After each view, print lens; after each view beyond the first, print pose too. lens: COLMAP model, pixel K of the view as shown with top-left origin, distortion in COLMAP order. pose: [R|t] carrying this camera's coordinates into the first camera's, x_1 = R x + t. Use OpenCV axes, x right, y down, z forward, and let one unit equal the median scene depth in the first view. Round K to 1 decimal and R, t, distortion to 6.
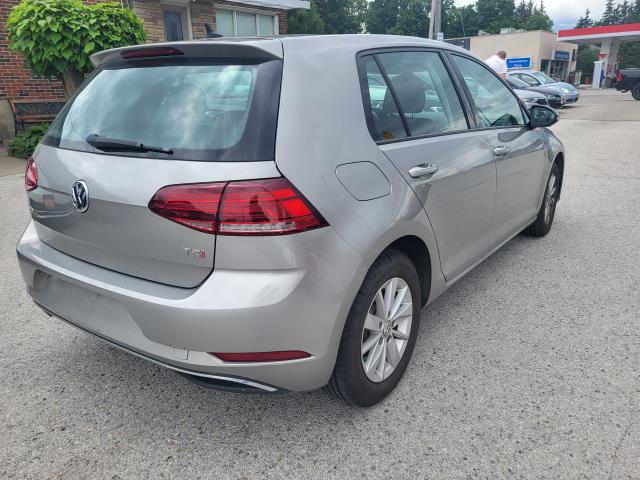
lens RADIAL K [[472.8, 0, 320.7], [0, 472.8, 239.2], [0, 0, 1]] dist [0.035069, -0.014035]
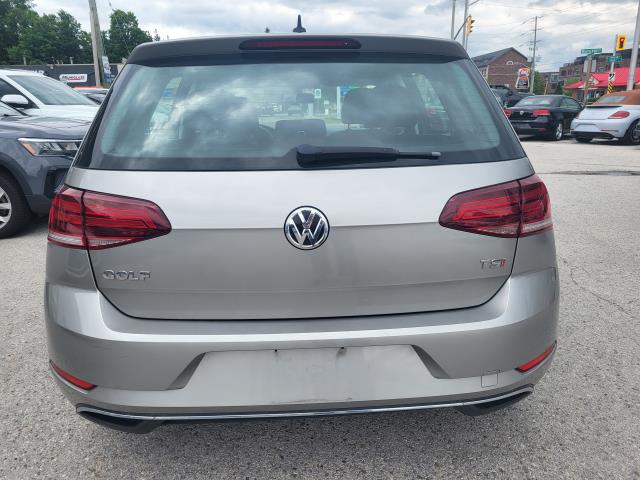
lens RADIAL K [[472.8, 0, 320.4], [0, 472.8, 241.5], [0, 0, 1]] dist [0.035069, -0.014035]
pose [[0.795363, -0.164418, 0.583407, -1.002031], [0.191535, 0.981364, 0.015452, -0.084385], [-0.575075, 0.099453, 0.812033, 0.431528]]
